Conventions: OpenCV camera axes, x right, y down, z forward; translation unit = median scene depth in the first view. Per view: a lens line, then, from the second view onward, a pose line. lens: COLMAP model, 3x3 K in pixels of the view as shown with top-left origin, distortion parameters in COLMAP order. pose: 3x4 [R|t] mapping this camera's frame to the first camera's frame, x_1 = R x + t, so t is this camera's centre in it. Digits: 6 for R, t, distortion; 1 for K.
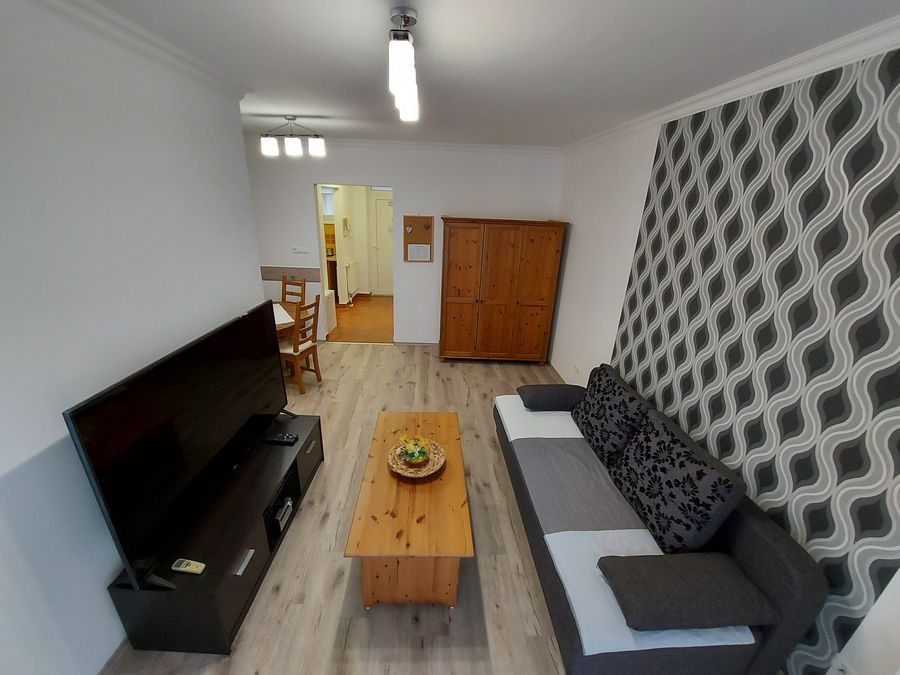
lens RADIAL K [[361.9, 0, 443.9], [0, 361.9, 338.4], [0, 0, 1]] dist [-0.019360, 0.001586]
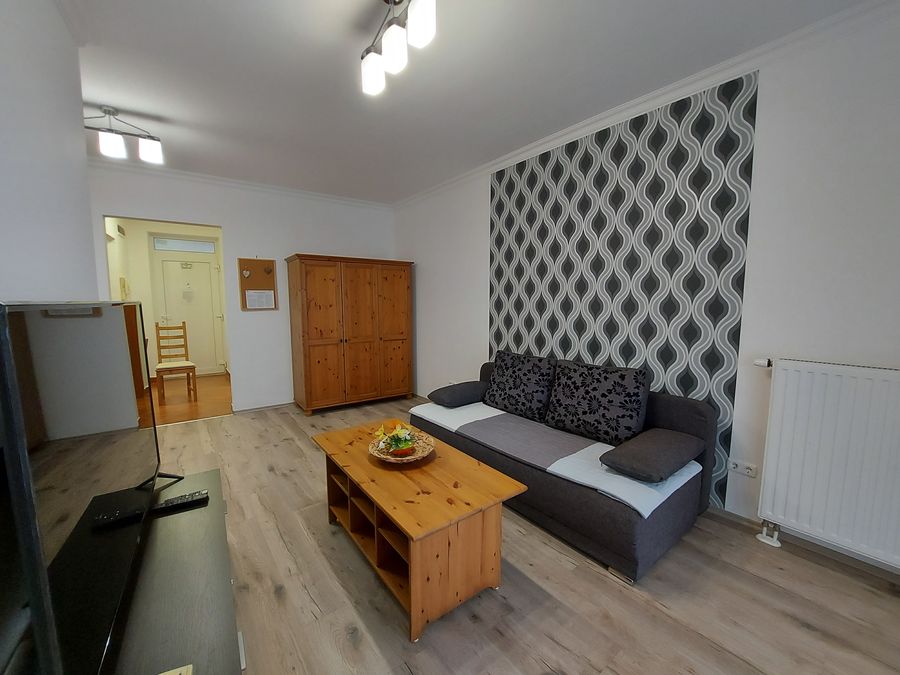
lens RADIAL K [[361.9, 0, 449.1], [0, 361.9, 339.4], [0, 0, 1]] dist [-0.019360, 0.001586]
pose [[0.817298, -0.099044, 0.567639, -0.320420], [0.233607, 0.957481, -0.169287, 0.179653], [-0.526736, 0.270962, 0.805685, 0.116697]]
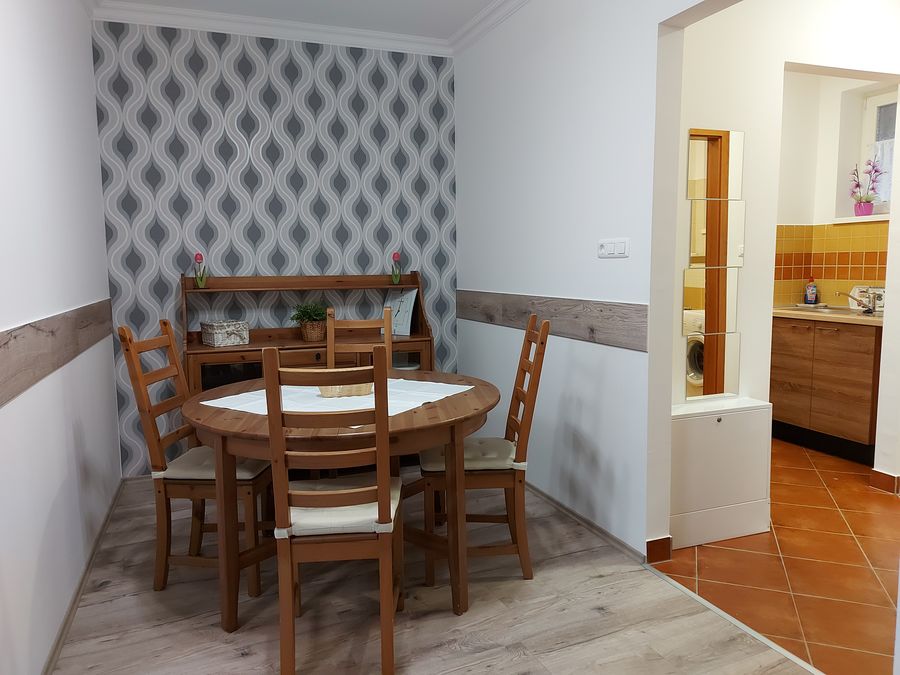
lens RADIAL K [[649.0, 0, 450.0], [0, 649.0, 333.5], [0, 0, 1]] dist [0.063785, -0.057034]
pose [[0.373852, 0.056373, -0.925773, 0.145664], [-0.304463, 0.950298, -0.065084, -0.141941], [0.876092, 0.306195, 0.372435, 1.073418]]
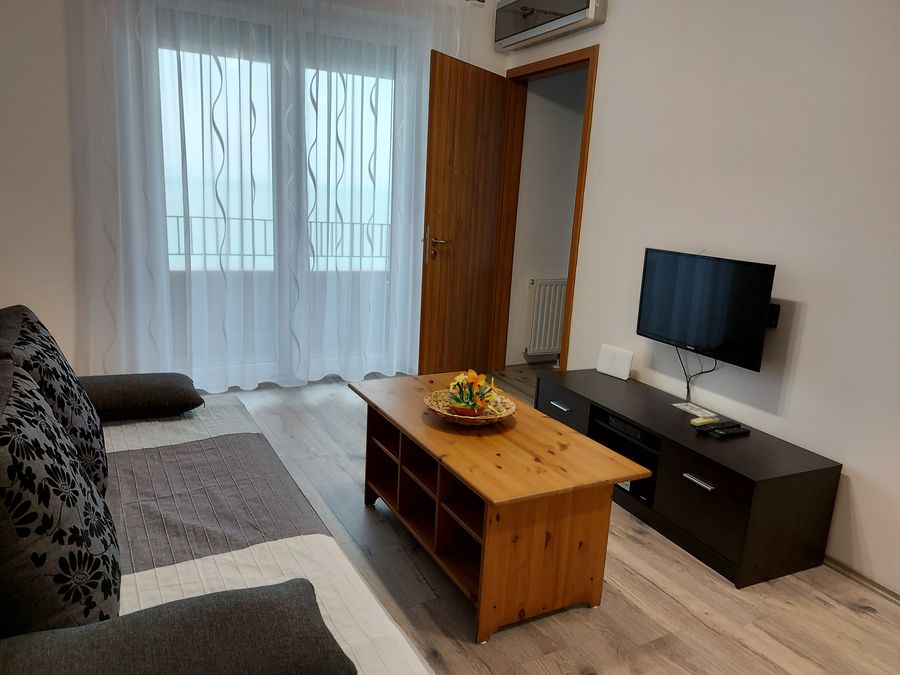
lens RADIAL K [[649.0, 0, 445.7], [0, 649.0, 338.9], [0, 0, 1]] dist [0.063785, -0.057034]
pose [[-0.891446, 0.016194, -0.452838, 0.335351], [-0.239973, 0.830838, 0.502117, -0.227896], [0.384366, 0.556279, -0.736761, 1.239425]]
